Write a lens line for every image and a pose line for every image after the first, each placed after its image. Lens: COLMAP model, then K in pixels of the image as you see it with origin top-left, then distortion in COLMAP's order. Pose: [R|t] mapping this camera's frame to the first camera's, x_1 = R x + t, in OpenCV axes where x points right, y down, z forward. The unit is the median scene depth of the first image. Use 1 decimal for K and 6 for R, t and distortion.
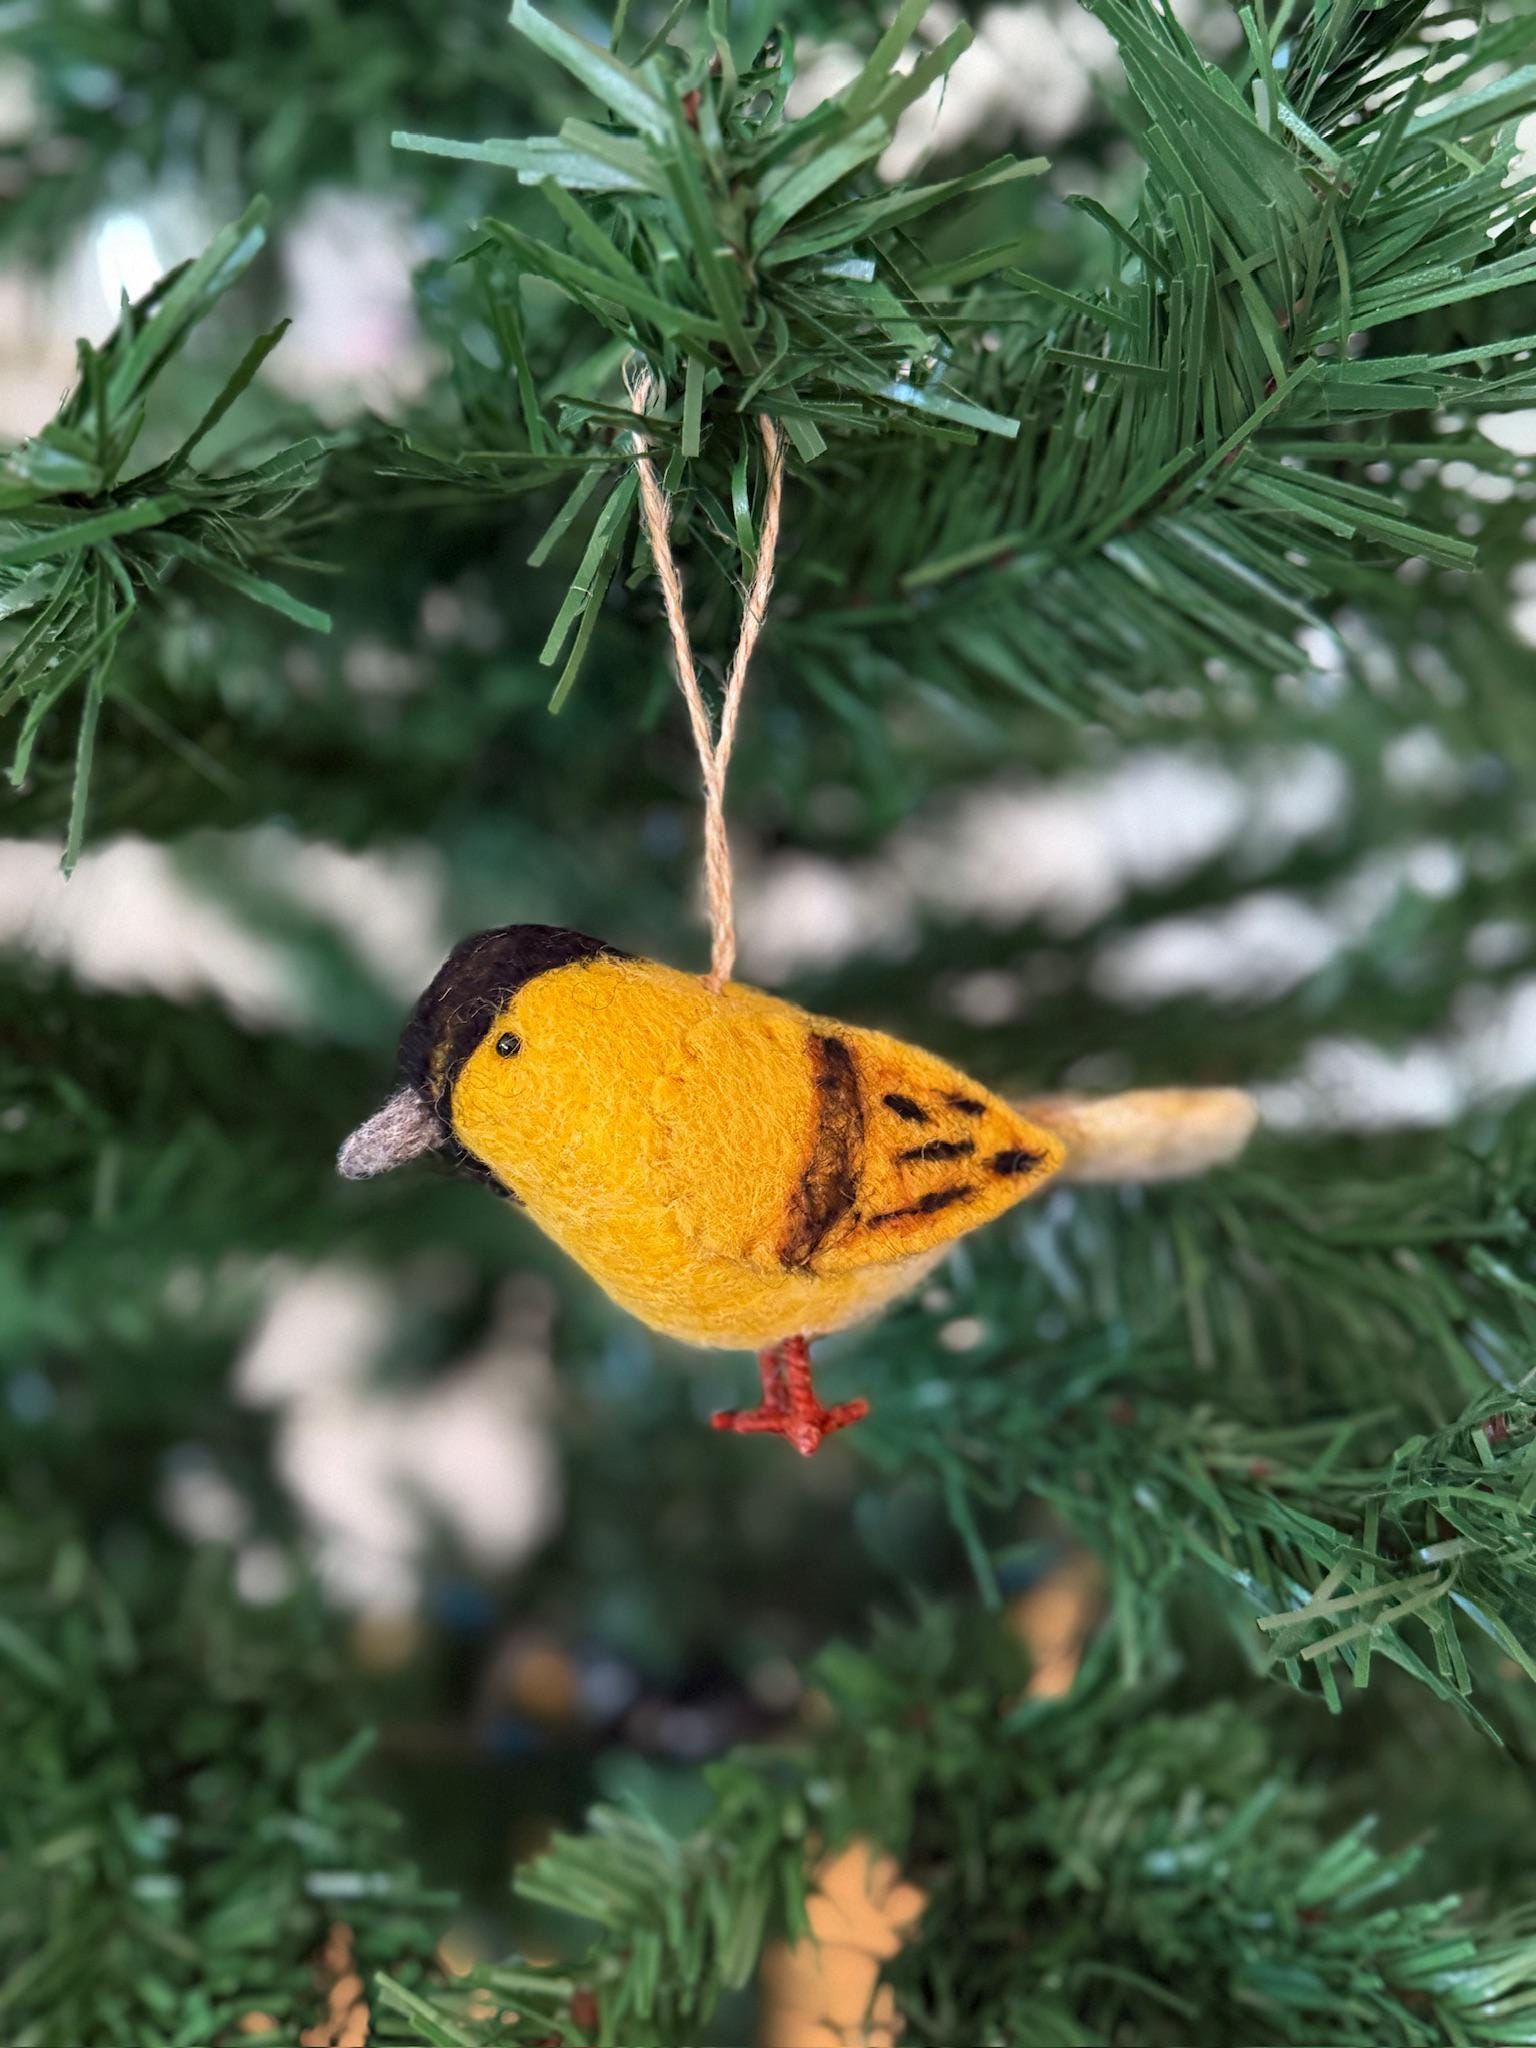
lens RADIAL K [[1867.5, 0, 766.9], [0, 1867.5, 1021.2], [0, 0, 1]] dist [-0.037541, 0.000000]
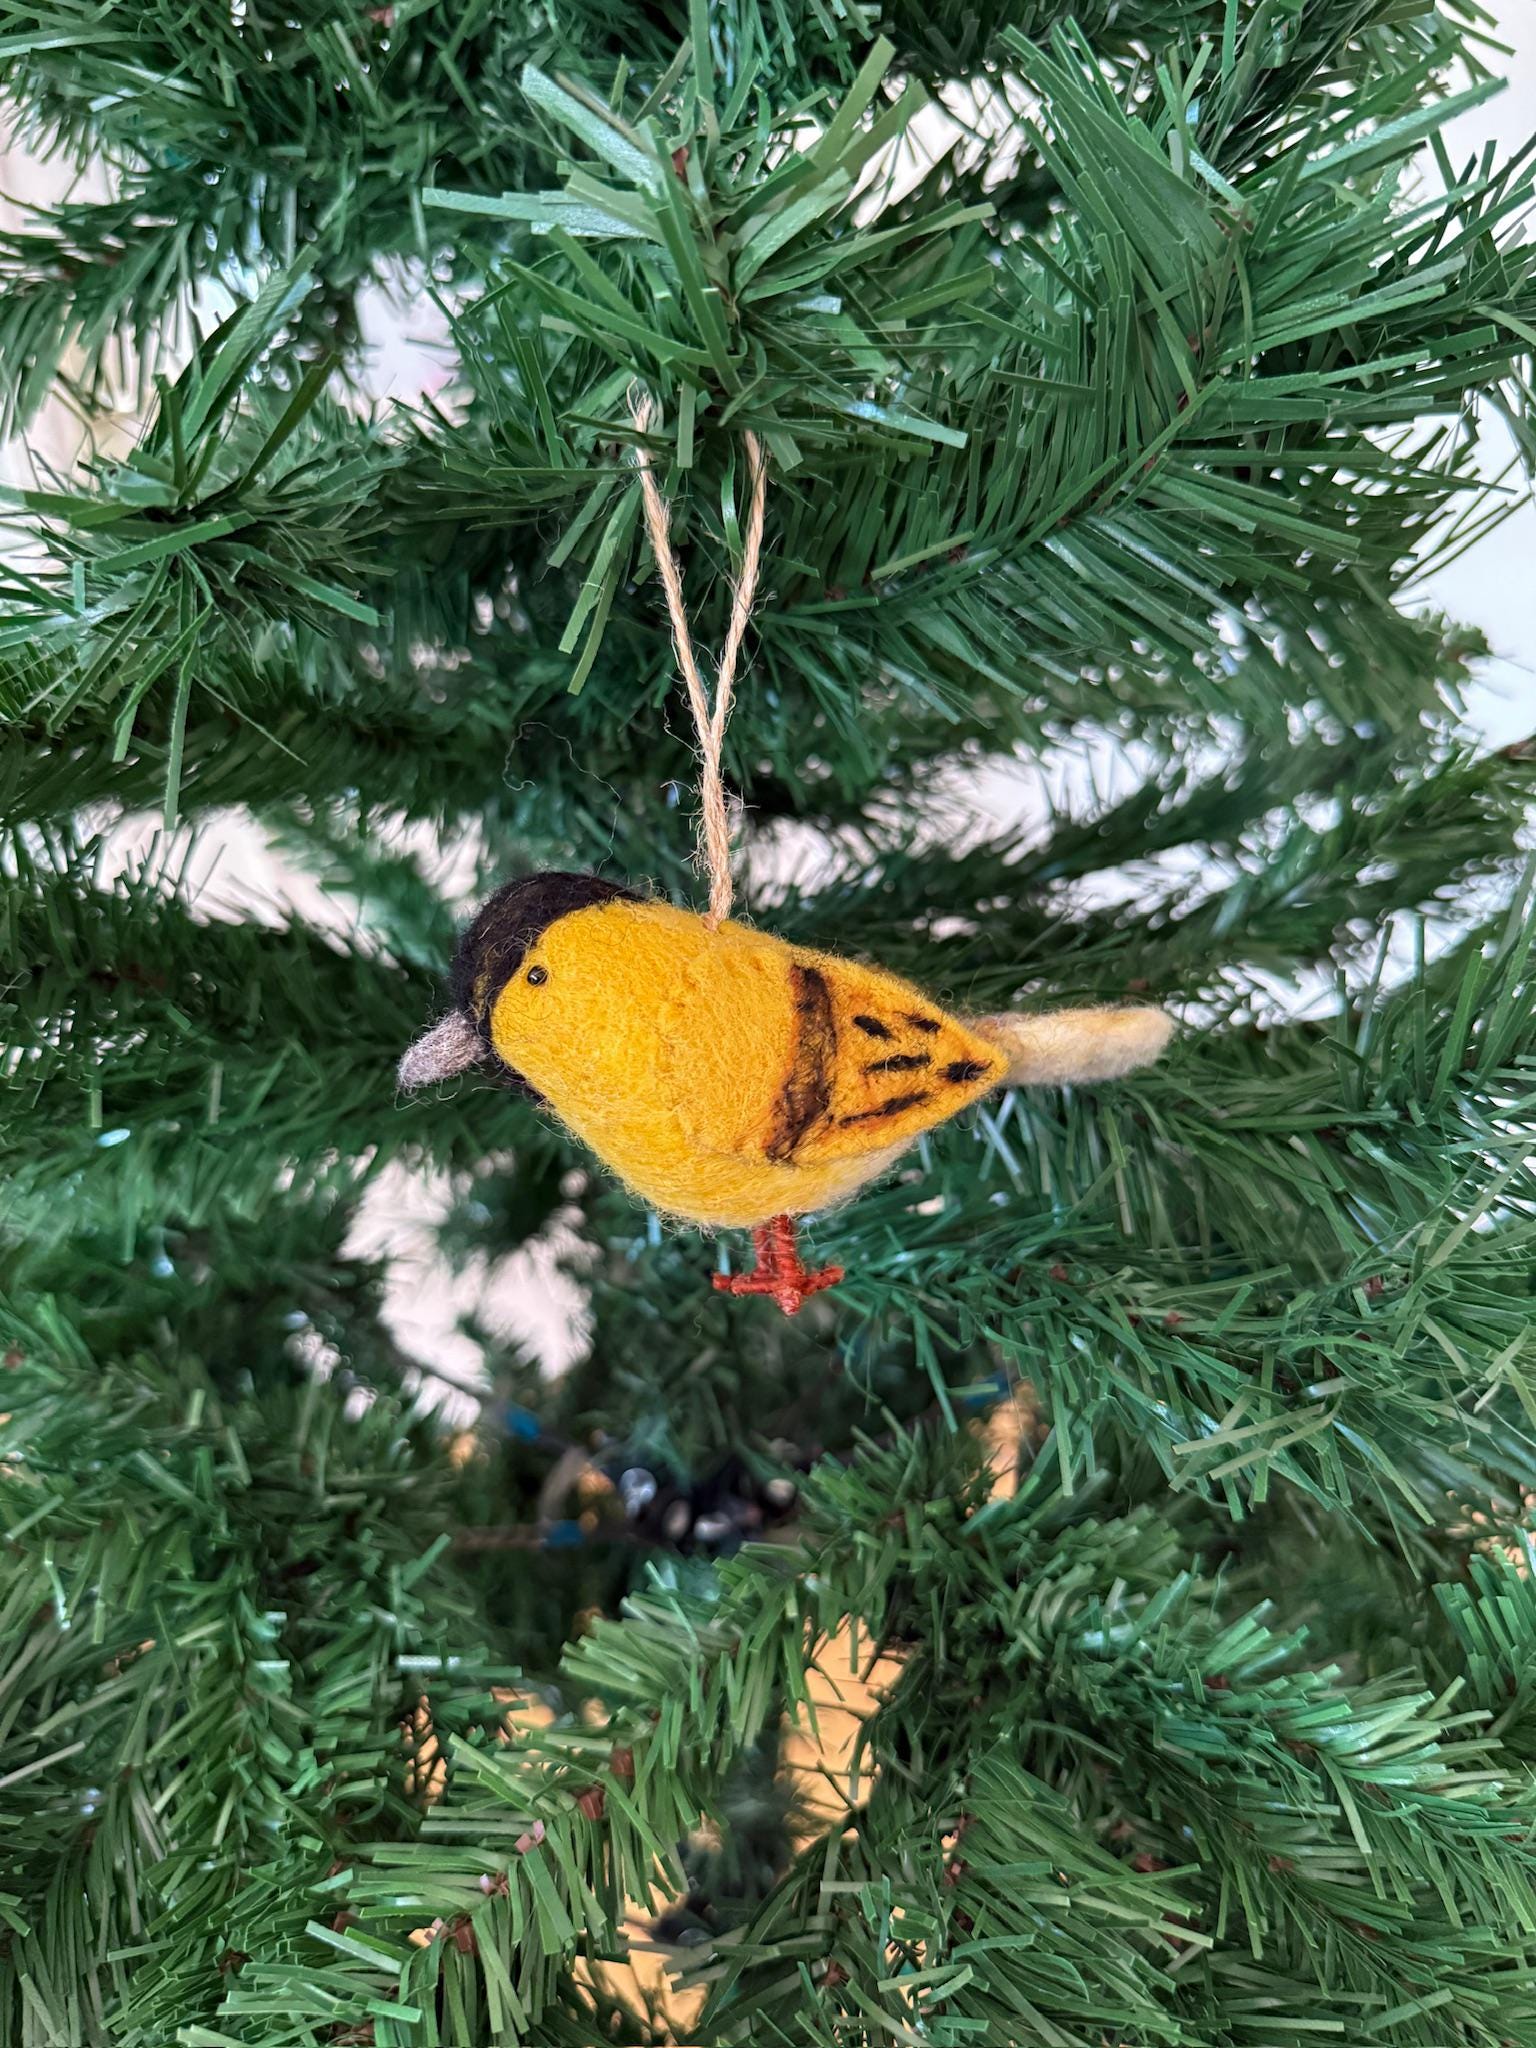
lens RADIAL K [[1531.8, 0, 754.2], [0, 1531.8, 1026.1], [0, 0, 1]] dist [-0.043768, 0.006423]
pose [[0.999858, -0.012883, -0.010900, 0.006541], [0.013434, 0.998554, 0.052043, -0.002975], [0.010214, -0.052182, 0.998585, 0.023325]]
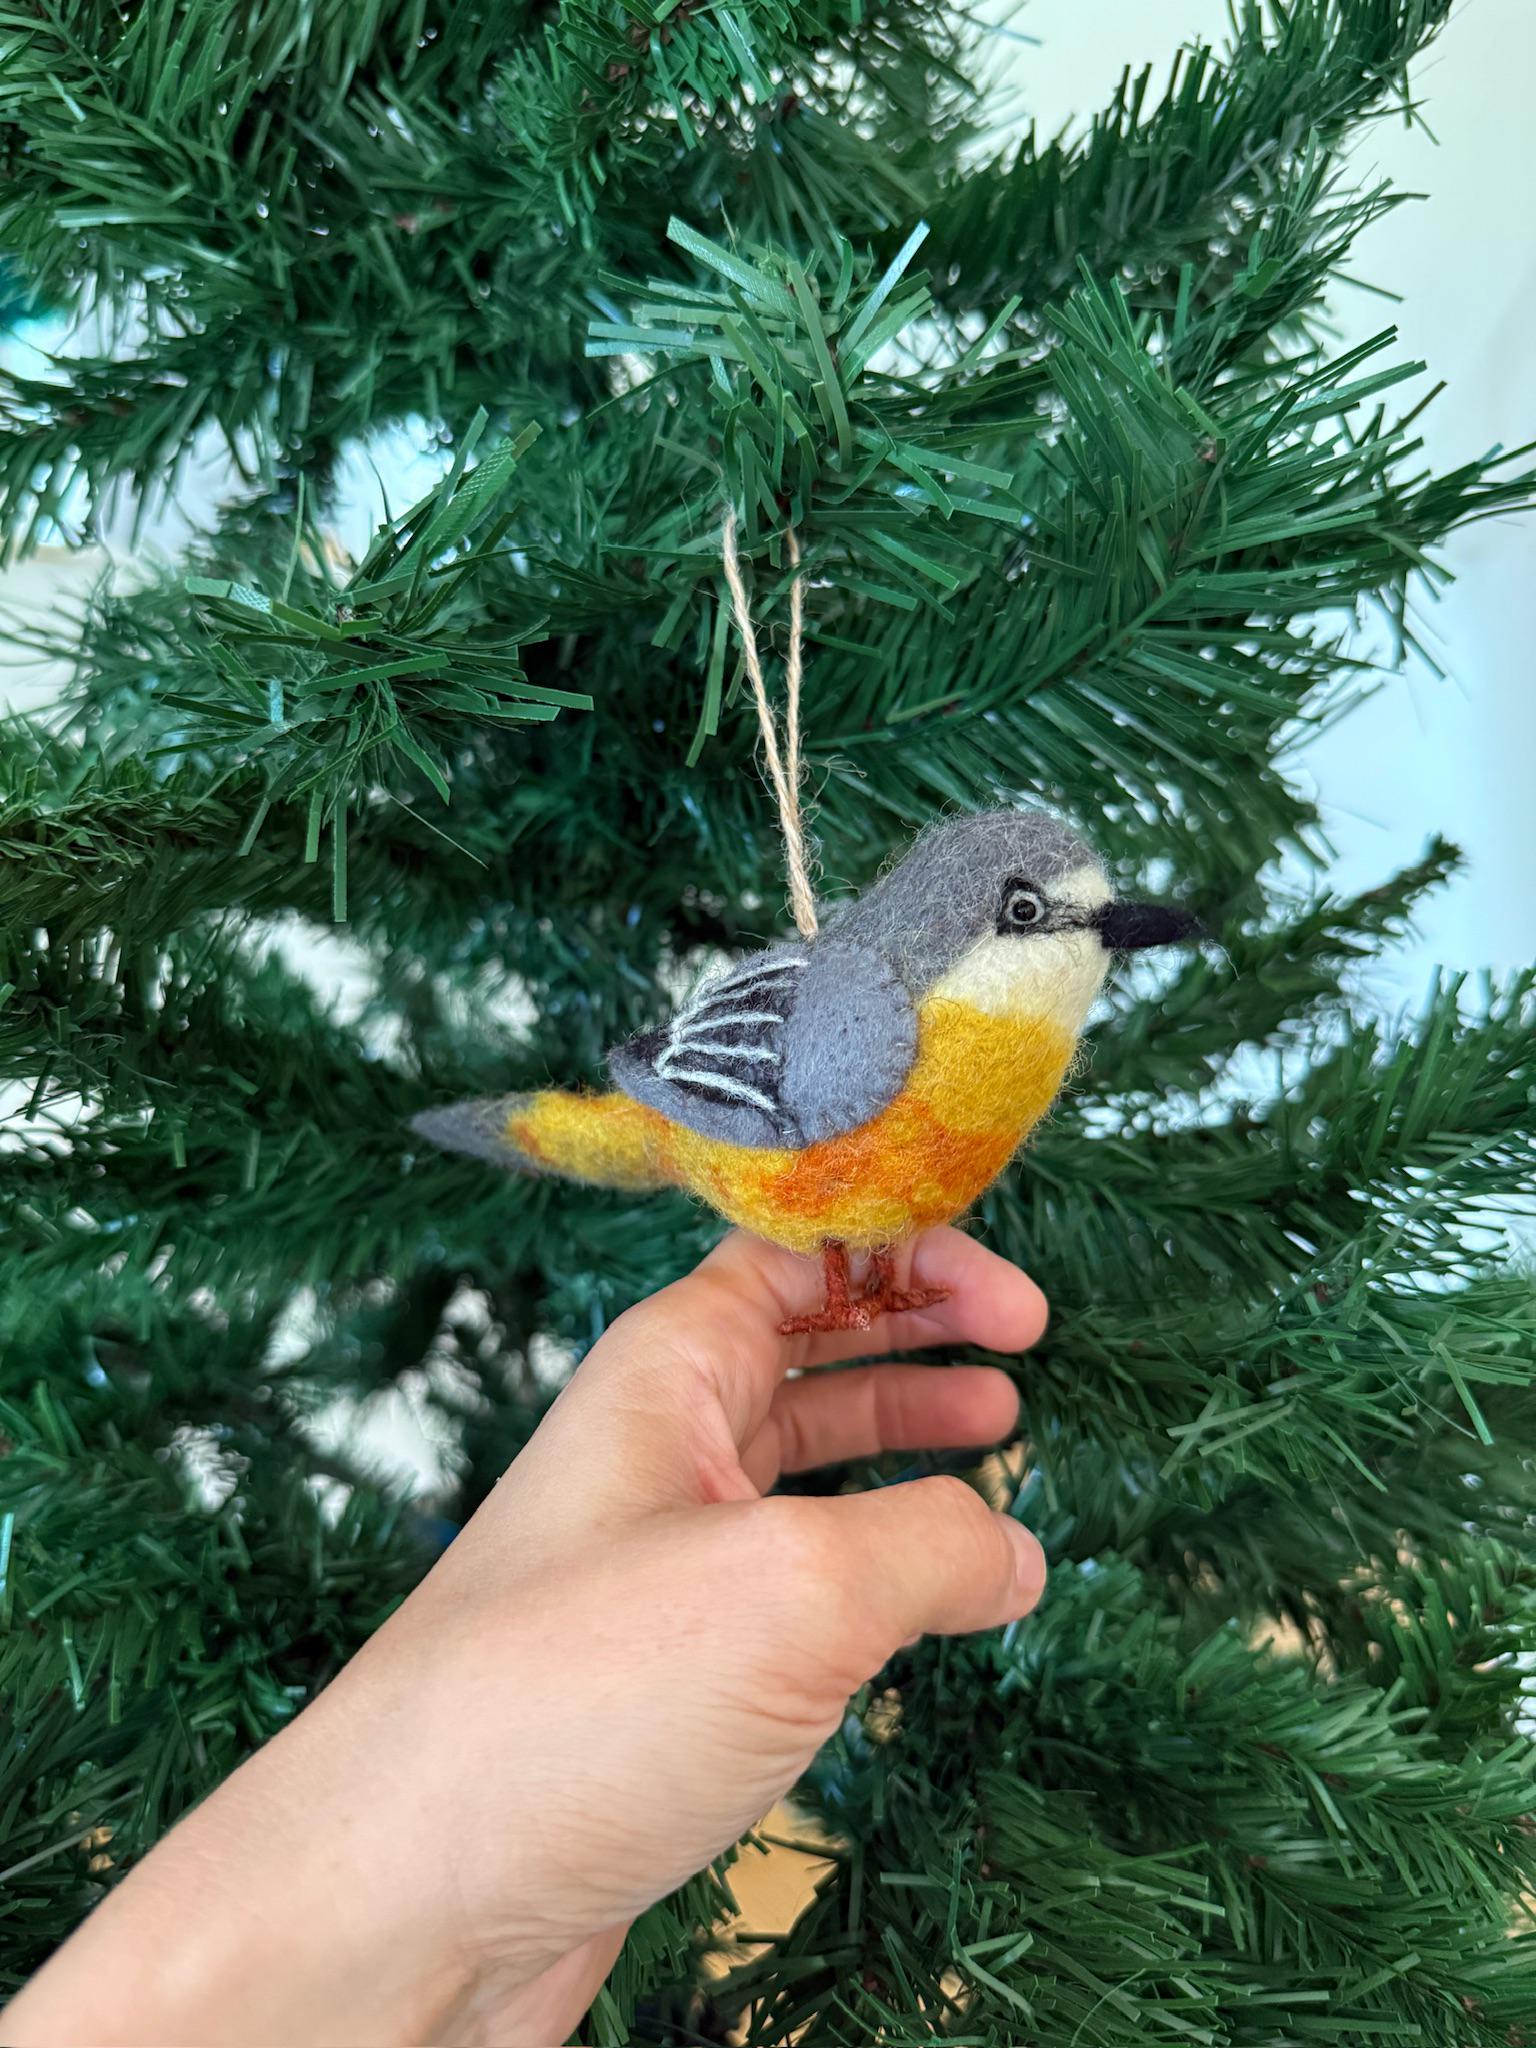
lens RADIAL K [[1531.8, 0, 743.9], [0, 1531.8, 1018.6], [0, 0, 1]] dist [-0.043768, 0.006423]
pose [[0.990283, 0.005063, 0.138972, -0.196485], [0.004150, 0.997816, -0.065927, 0.061970], [-0.139002, 0.065864, 0.988099, -0.091362]]
